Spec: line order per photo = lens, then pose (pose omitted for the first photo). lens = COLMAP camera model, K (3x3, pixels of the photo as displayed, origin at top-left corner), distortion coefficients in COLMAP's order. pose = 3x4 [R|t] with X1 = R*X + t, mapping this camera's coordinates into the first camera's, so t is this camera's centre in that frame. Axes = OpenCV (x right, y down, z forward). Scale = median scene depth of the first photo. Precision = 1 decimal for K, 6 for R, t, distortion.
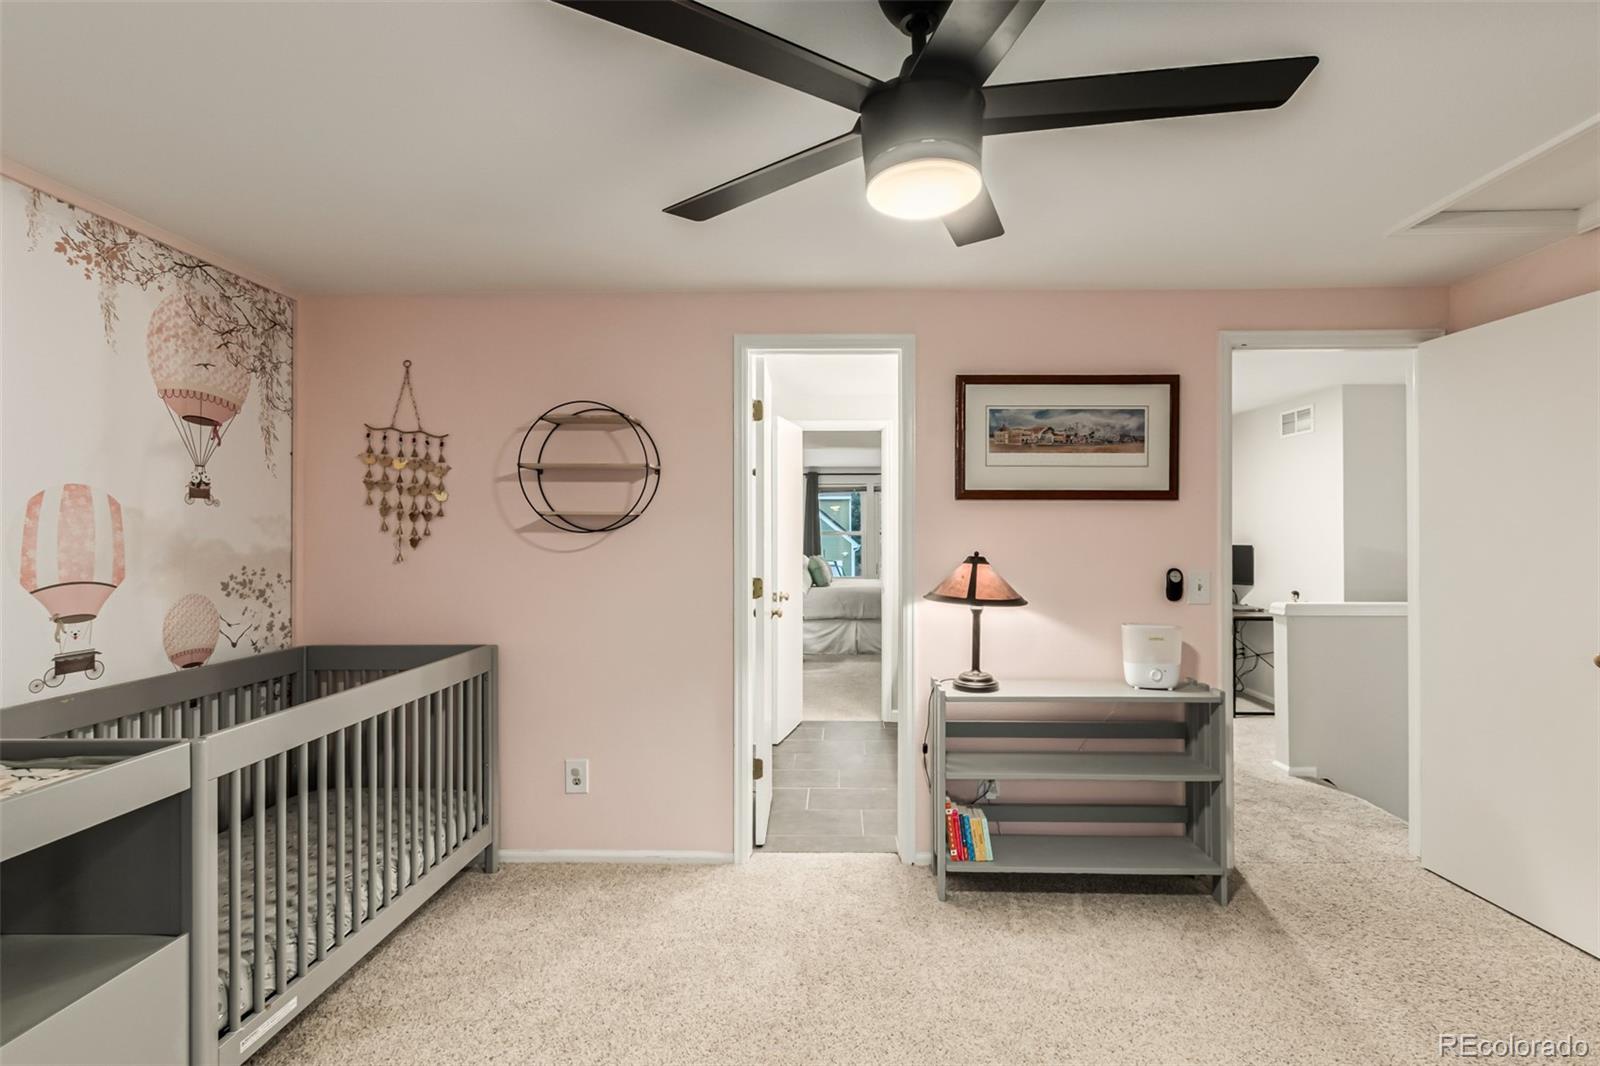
lens RADIAL K [[745.7, 0, 802.3], [0, 745.7, 533.7], [0, 0, 1]] dist [0.008926, -0.003829]
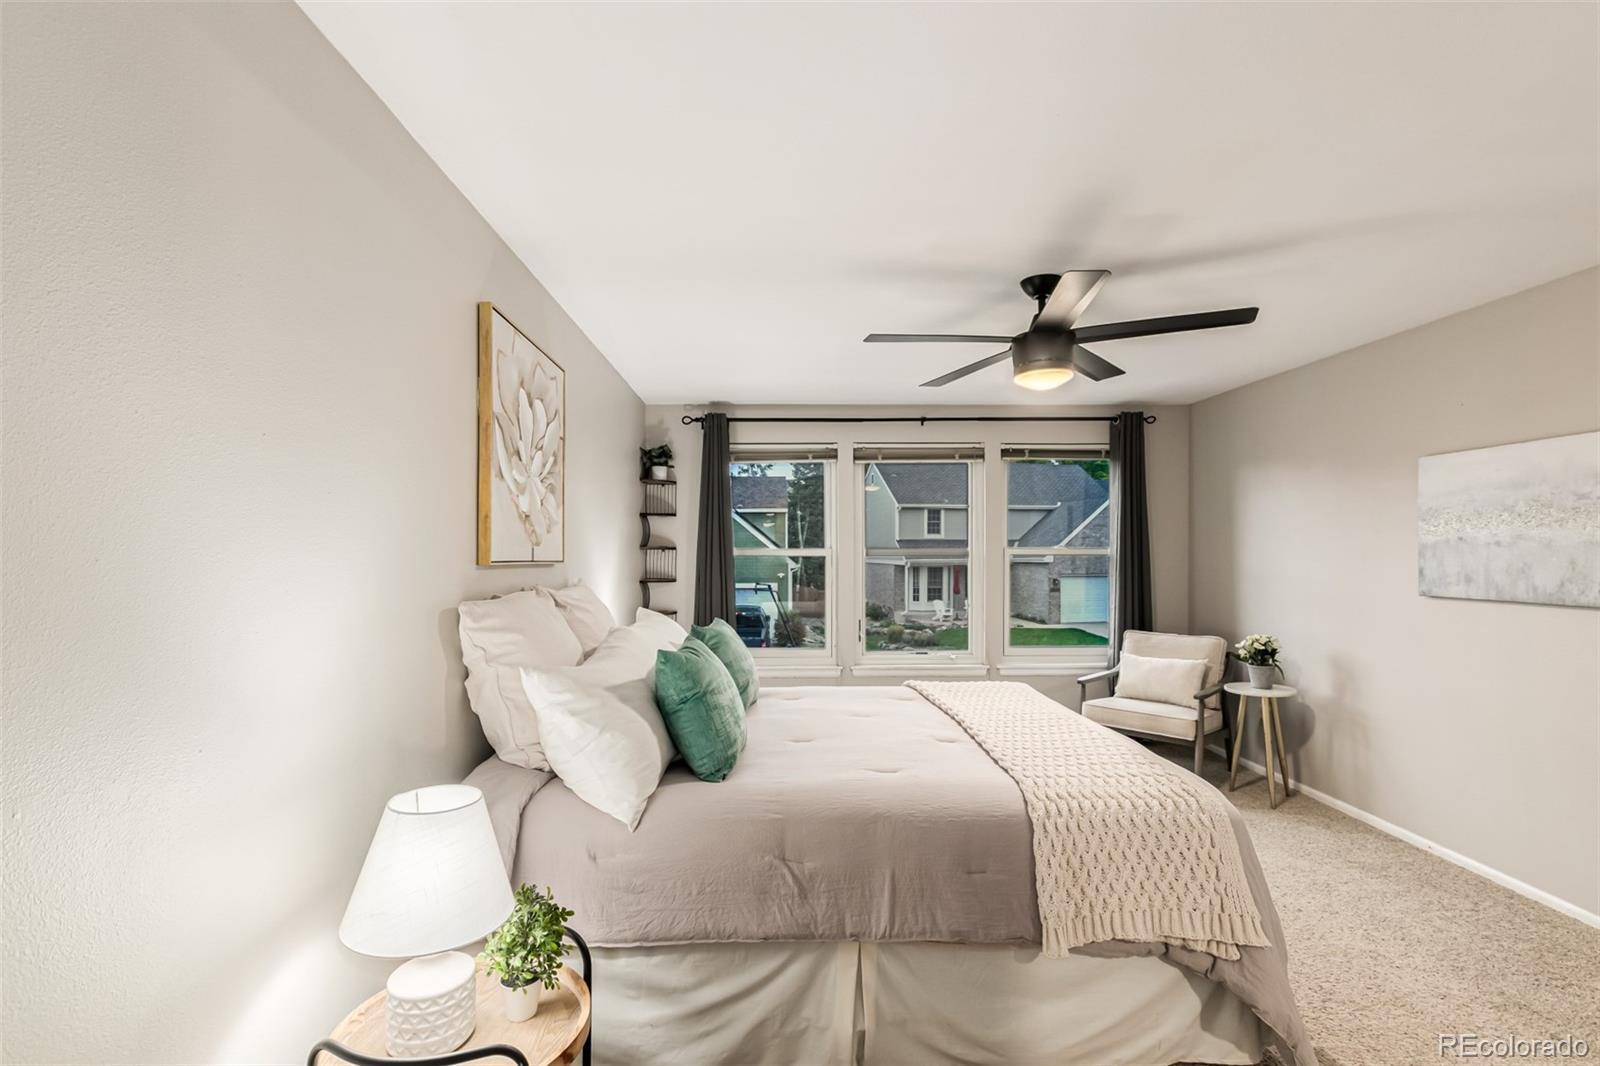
lens RADIAL K [[745.7, 0, 799.3], [0, 745.7, 540.6], [0, 0, 1]] dist [0.008926, -0.003829]
pose [[0.996450, 0.002863, 0.084140, 0.034880], [-0.001677, 0.999898, -0.014160, -0.001902], [-0.084172, 0.013969, 0.996353, 0.759450]]
